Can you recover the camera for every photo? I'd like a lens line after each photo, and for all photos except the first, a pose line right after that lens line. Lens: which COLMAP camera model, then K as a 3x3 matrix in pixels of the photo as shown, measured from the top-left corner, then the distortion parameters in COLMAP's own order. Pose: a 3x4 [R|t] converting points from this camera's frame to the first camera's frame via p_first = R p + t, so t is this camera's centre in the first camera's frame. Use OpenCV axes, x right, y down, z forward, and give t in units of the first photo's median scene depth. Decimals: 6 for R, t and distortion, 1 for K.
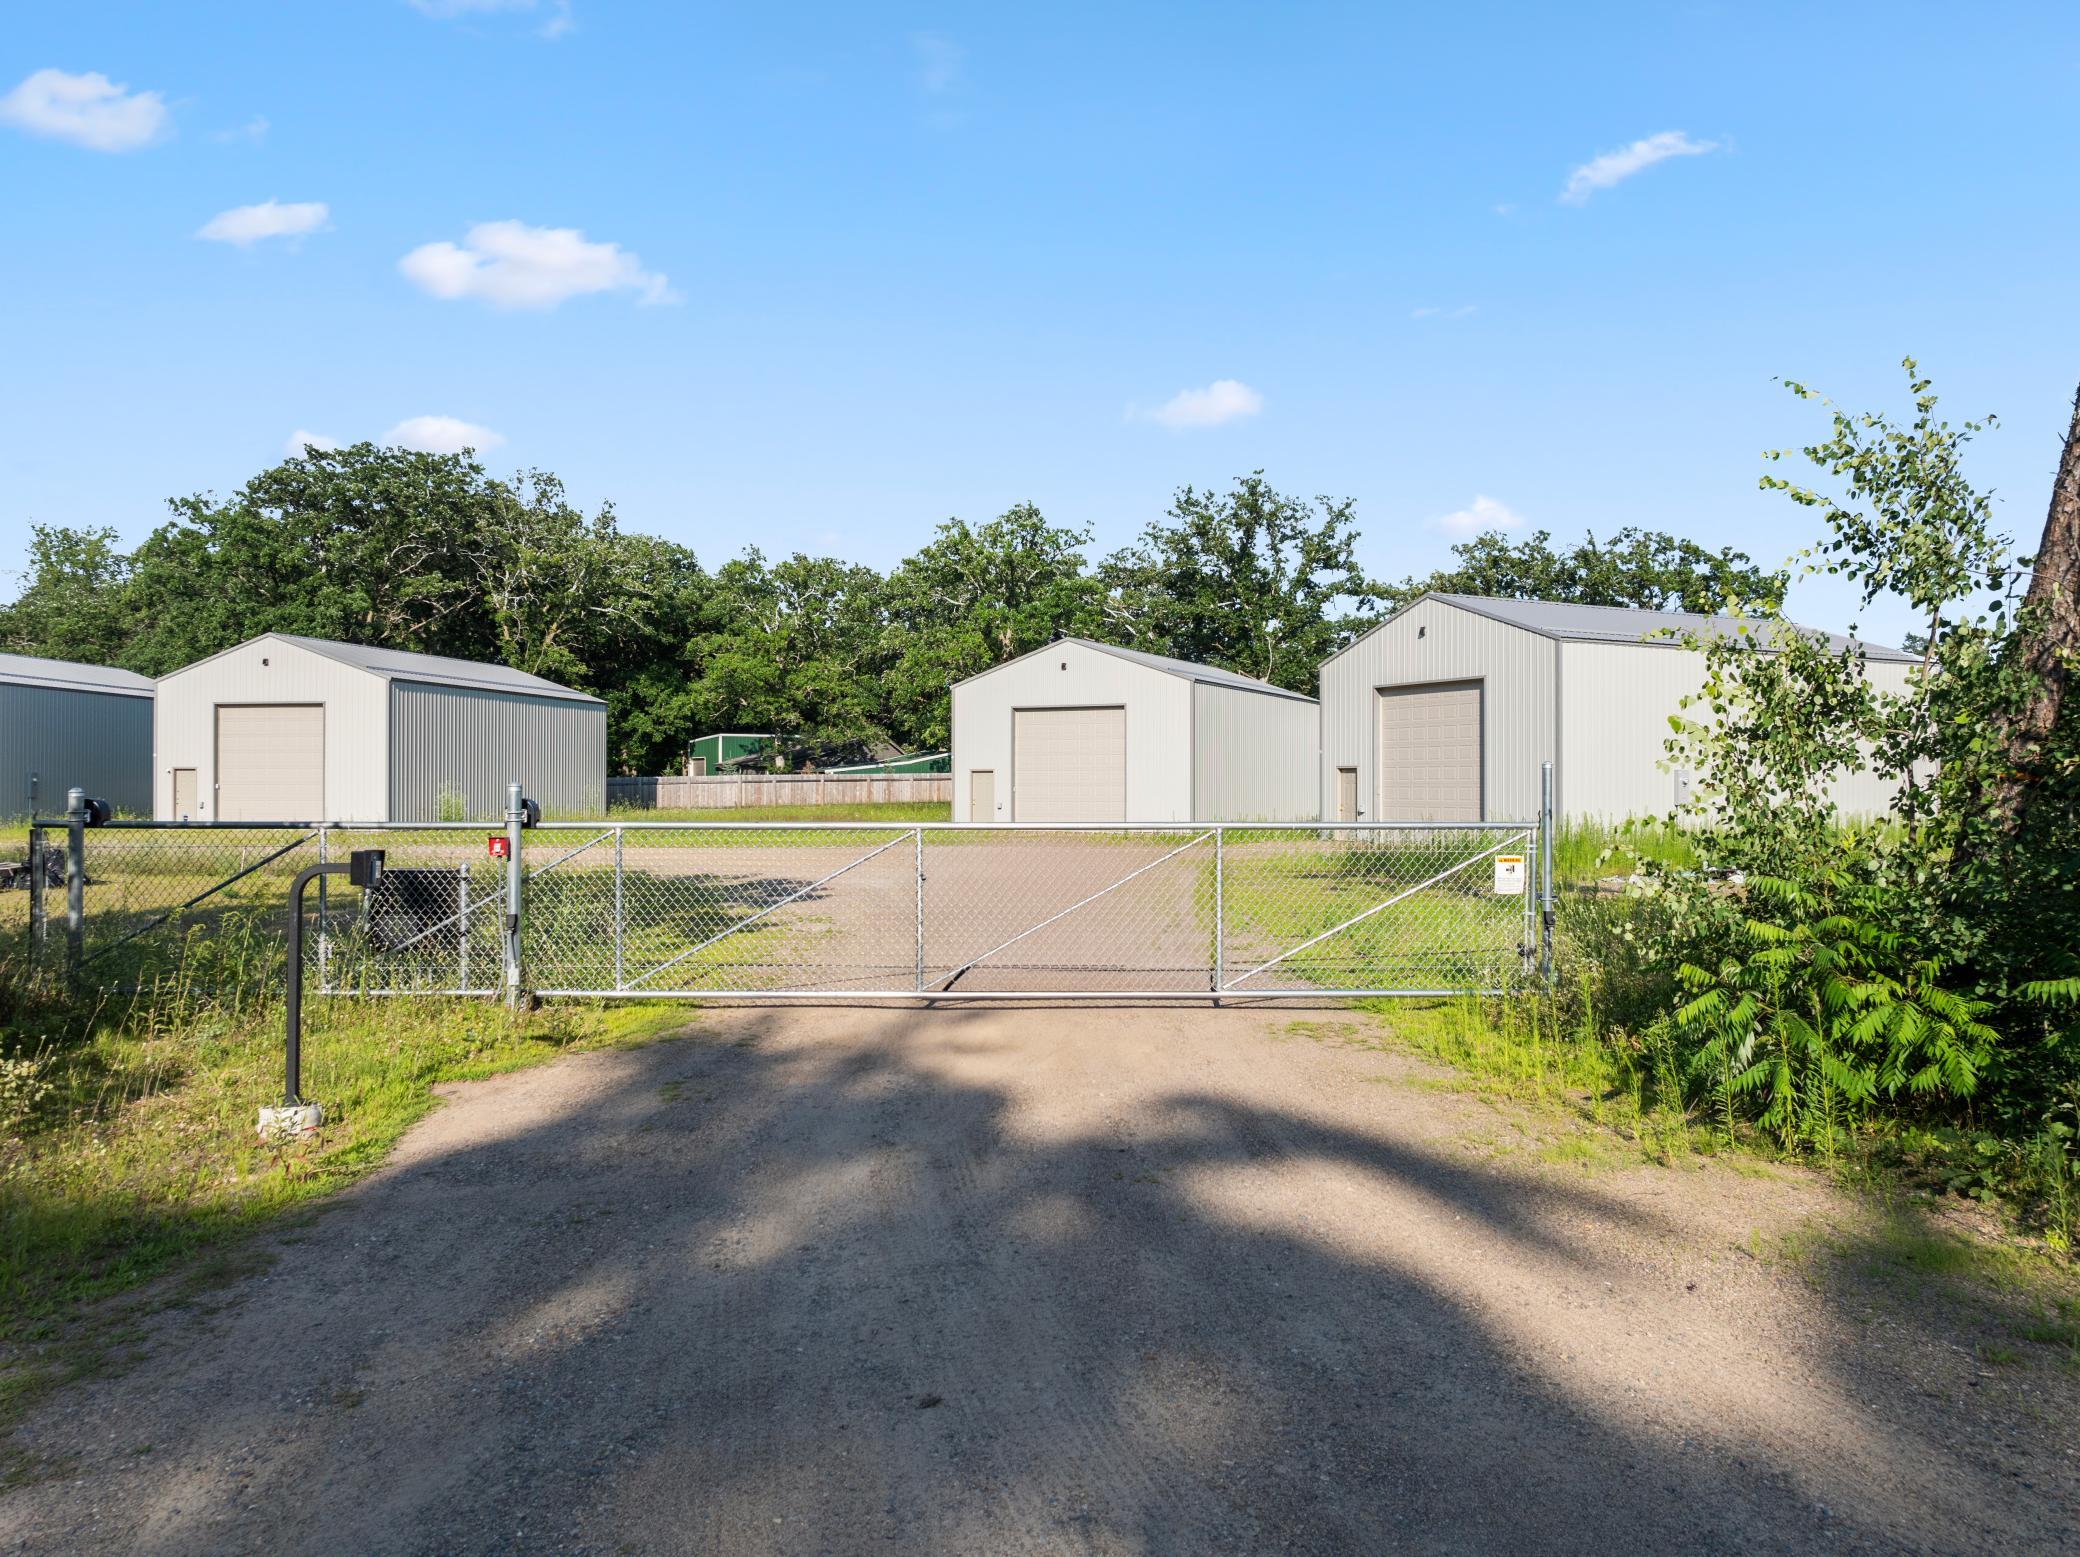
lens RADIAL K [[1547.6, 0, 1067.4], [0, 1547.6, 773.9], [0, 0, 1]] dist [0.015273, 0.000491]
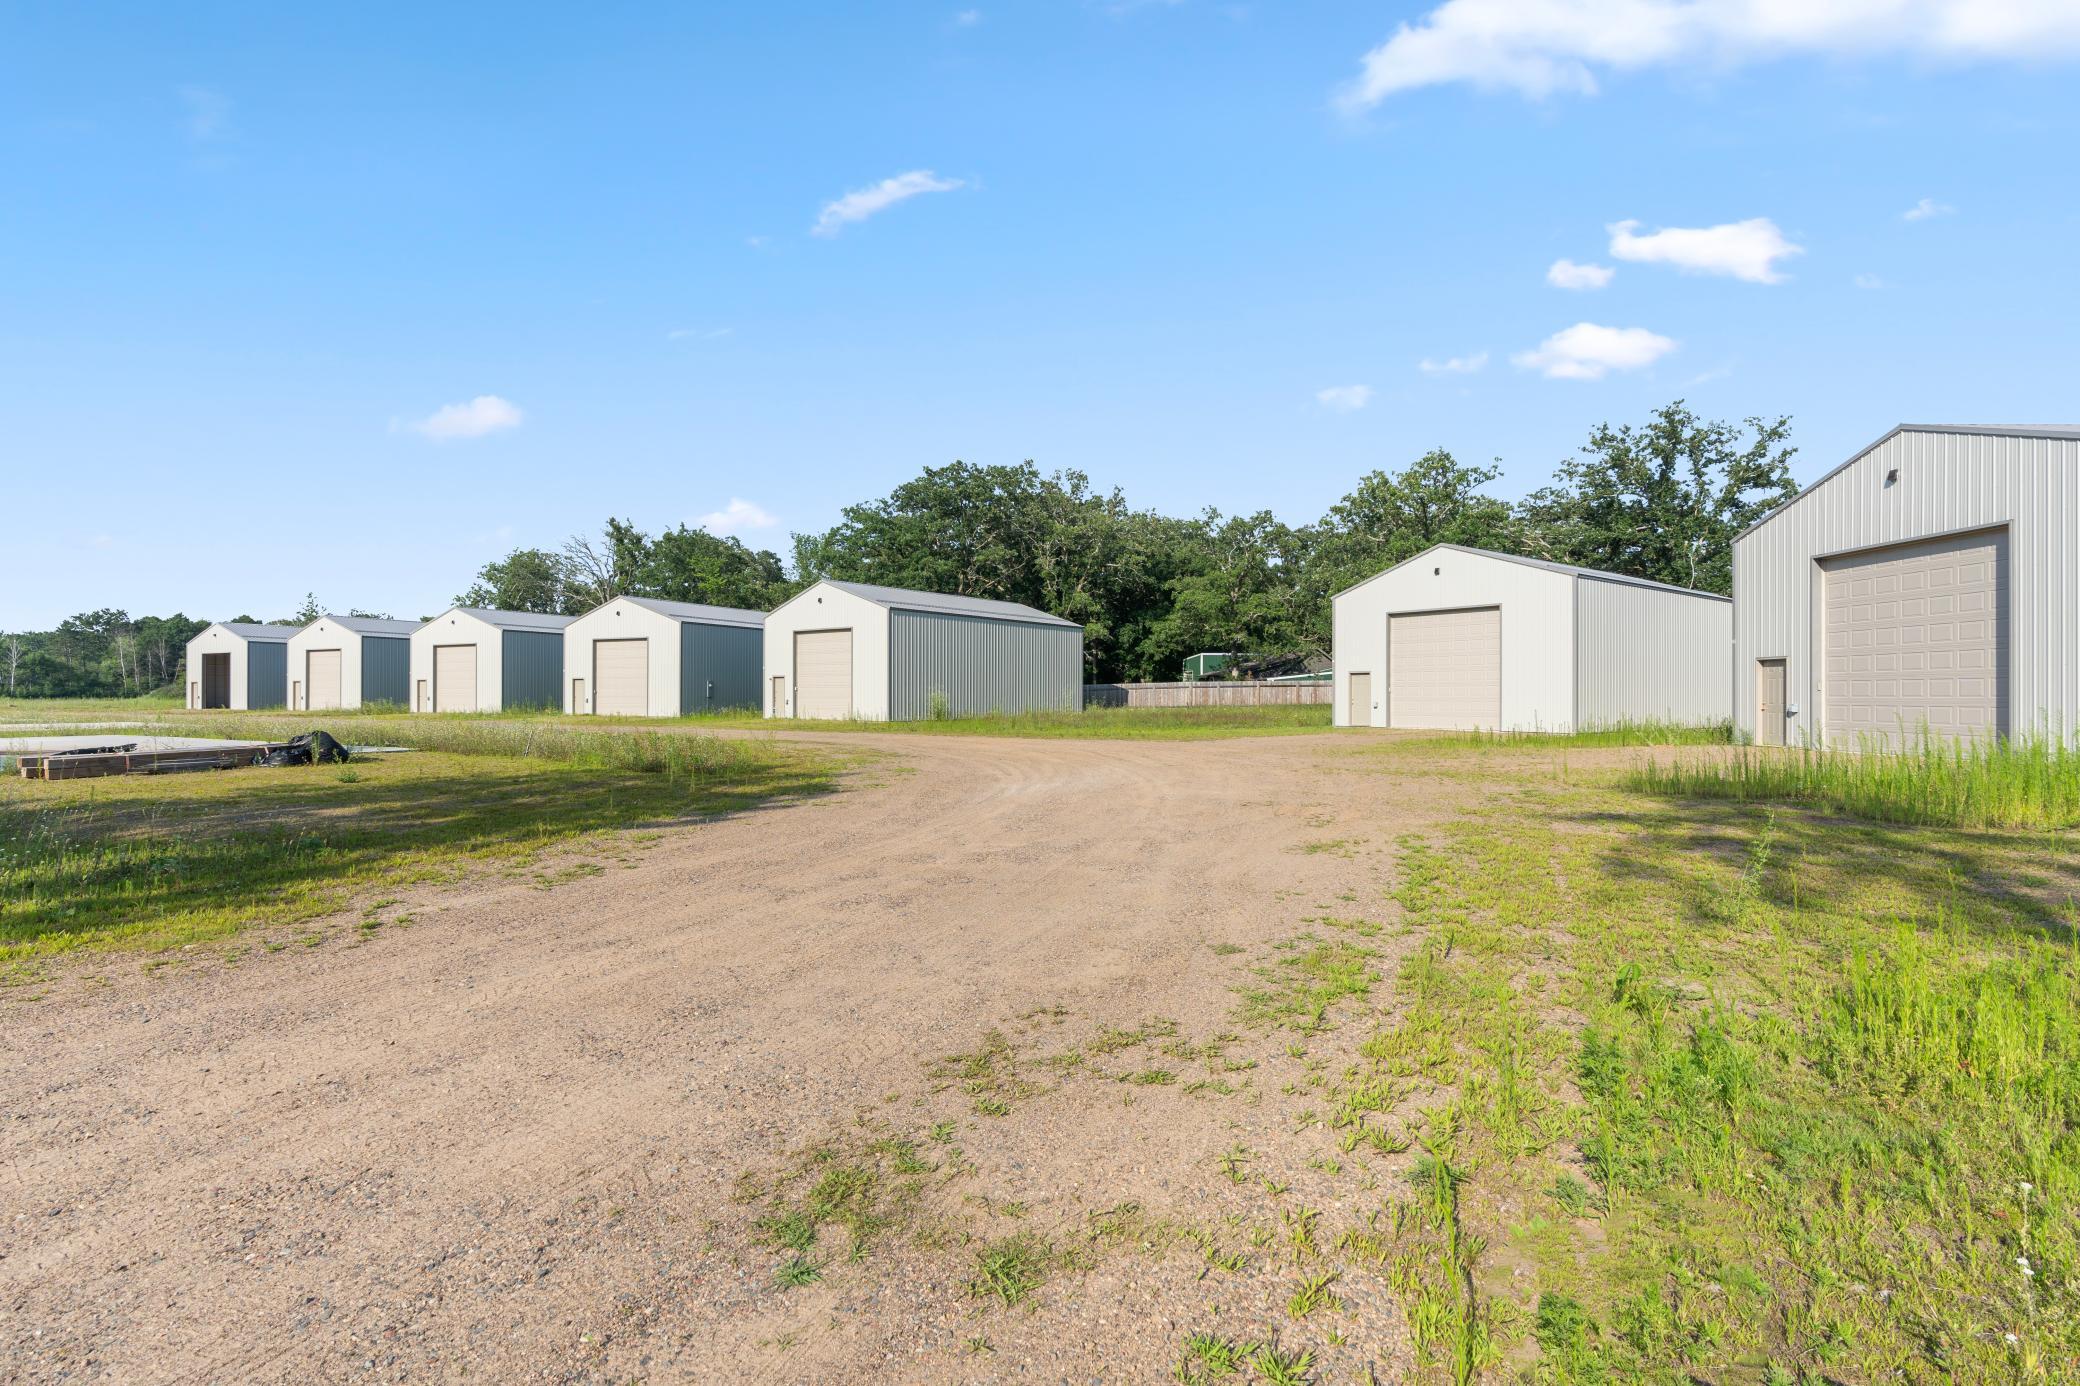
lens RADIAL K [[970.1, 0, 1040.0], [0, 970.1, 693.0], [0, 0, 1]] dist [0.014053, 0.000495]
pose [[0.889845, -0.002316, -0.456257, 0.039208], [0.003783, 0.999990, 0.002302, 0.006650], [0.456247, -0.003774, 0.889845, 0.195984]]
